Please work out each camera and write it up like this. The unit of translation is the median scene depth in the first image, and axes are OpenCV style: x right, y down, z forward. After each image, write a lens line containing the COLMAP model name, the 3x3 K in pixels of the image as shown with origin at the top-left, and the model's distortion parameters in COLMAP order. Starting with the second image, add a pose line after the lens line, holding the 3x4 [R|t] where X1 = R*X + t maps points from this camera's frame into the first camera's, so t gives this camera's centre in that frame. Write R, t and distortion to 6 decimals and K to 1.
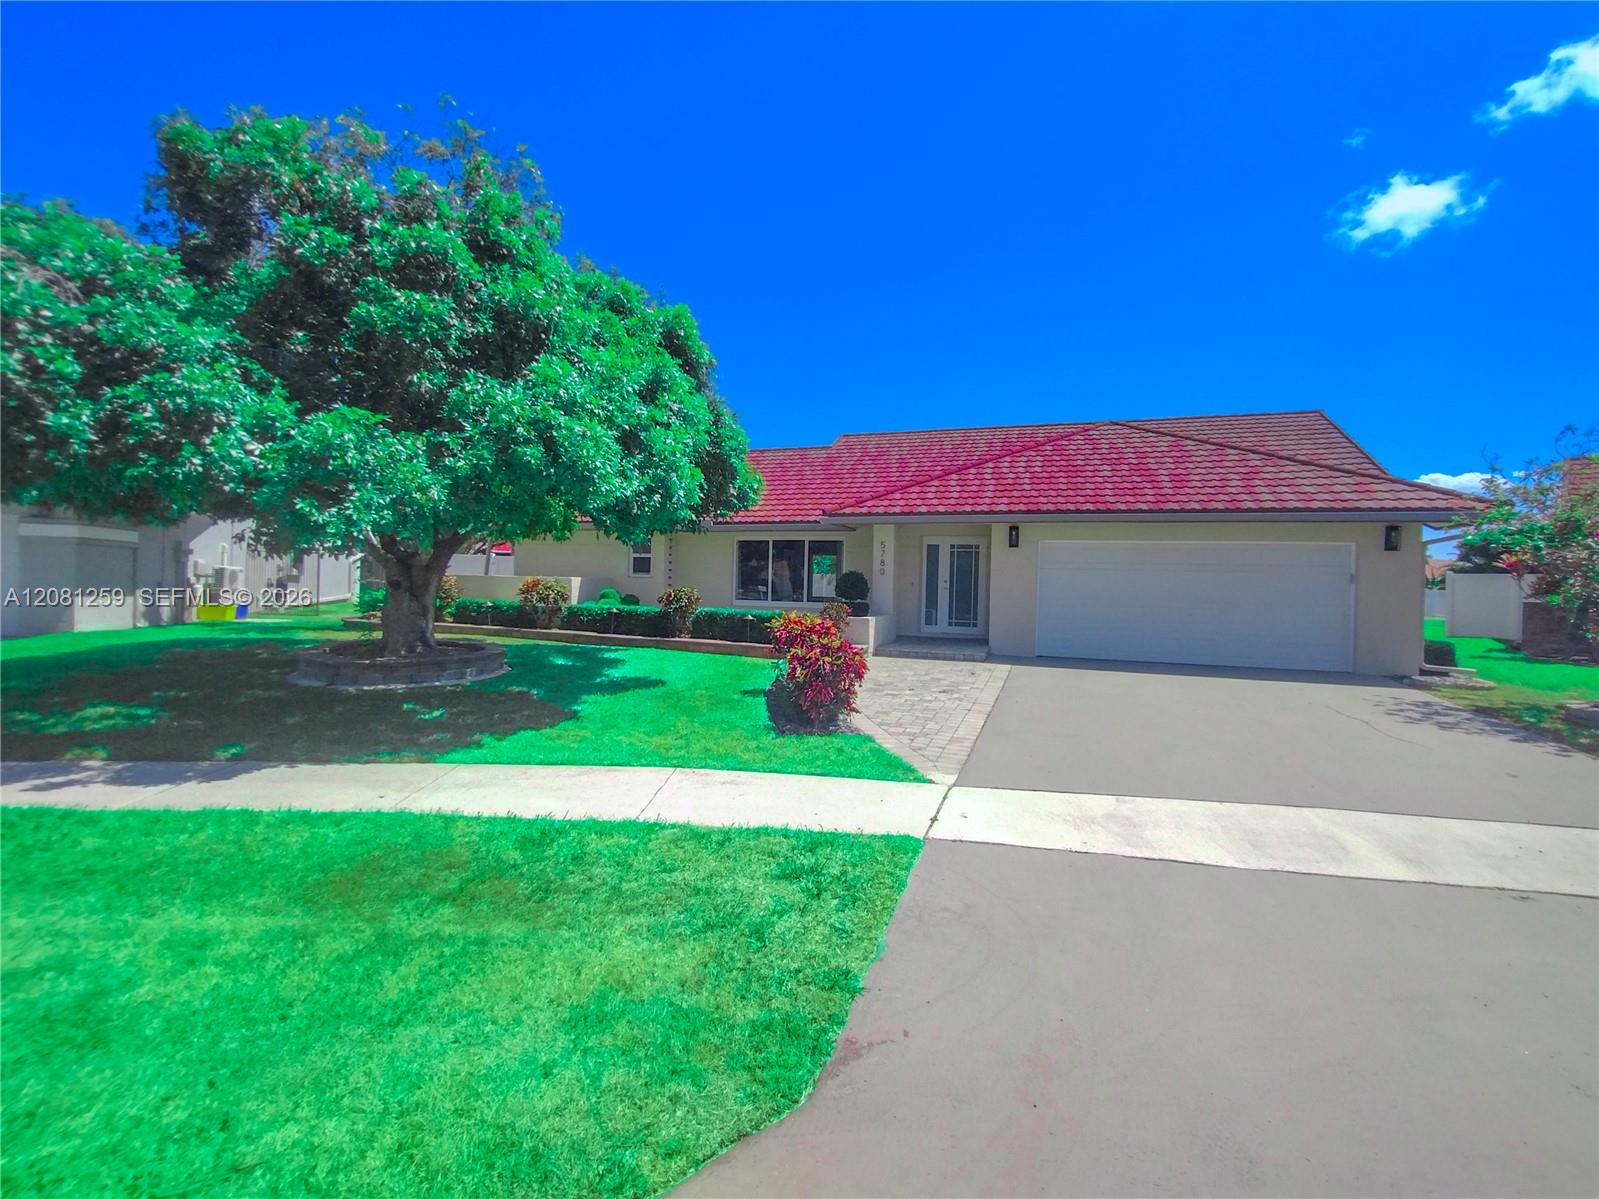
lens RADIAL K [[732.1, 0, 800.3], [0, 732.1, 599.8], [0, 0, 1]] dist [0.003664, -0.002584]
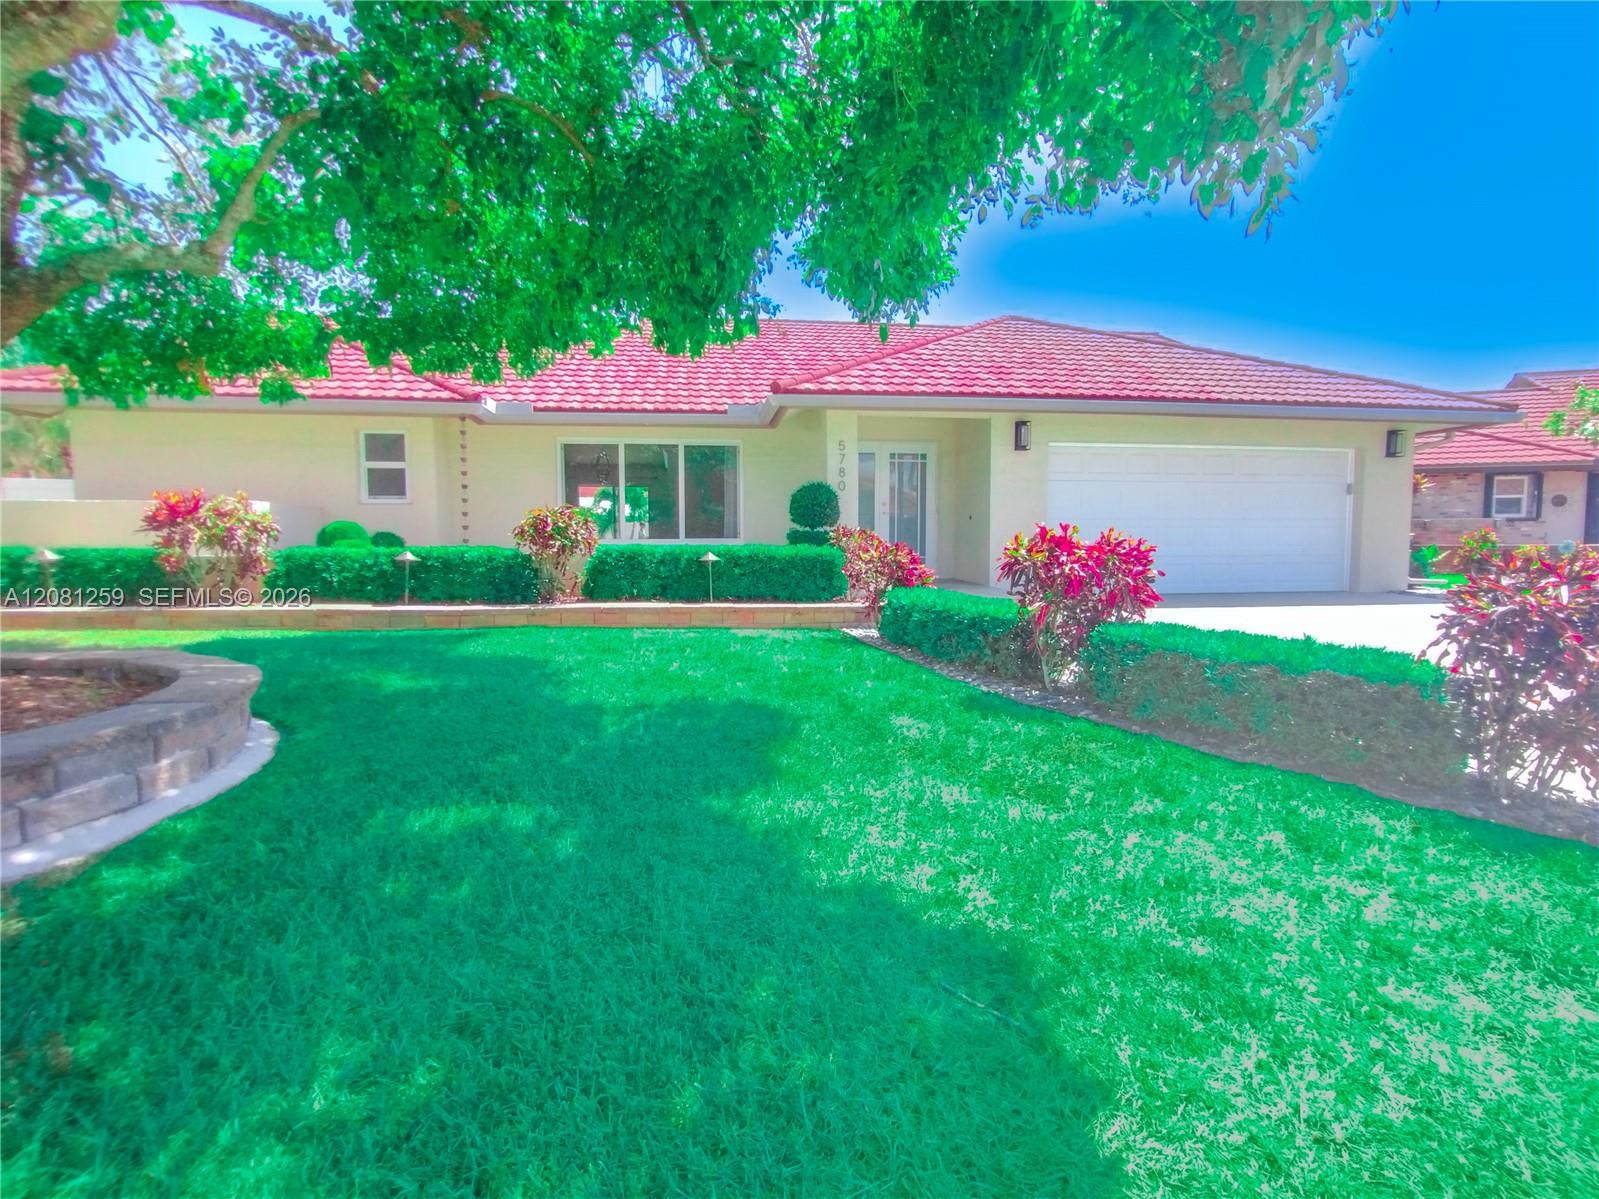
lens RADIAL K [[732.1, 0, 795.1], [0, 732.1, 597.2], [0, 0, 1]] dist [0.003664, -0.002584]
pose [[0.887059, -0.062362, 0.457425, -0.236199], [0.036298, 0.997188, 0.065559, 0.017180], [-0.460228, -0.041551, 0.886828, 0.424957]]
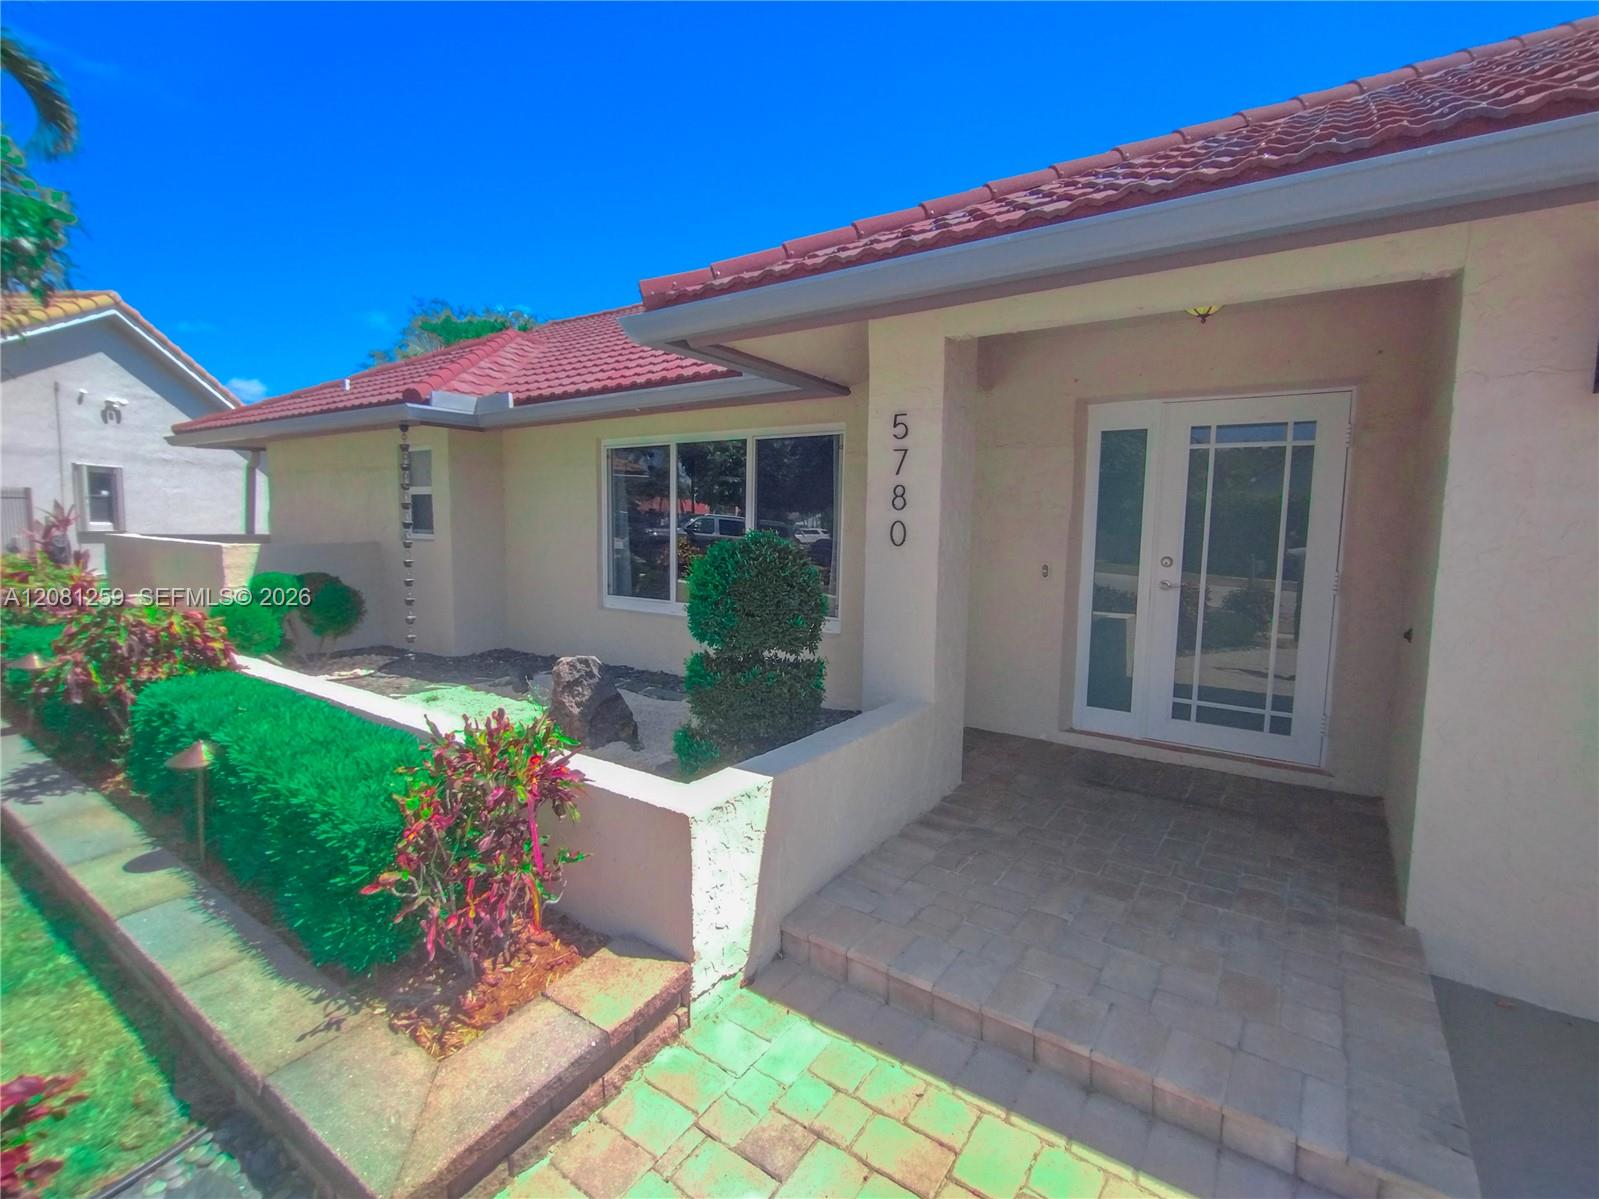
lens RADIAL K [[732.1, 0, 791.6], [0, 732.1, 593.4], [0, 0, 1]] dist [0.003664, -0.002584]
pose [[0.963124, 0.019059, -0.268383, 0.145540], [0.002344, 0.996856, 0.079204, -0.037512], [0.269049, -0.076912, 0.960051, 0.741572]]
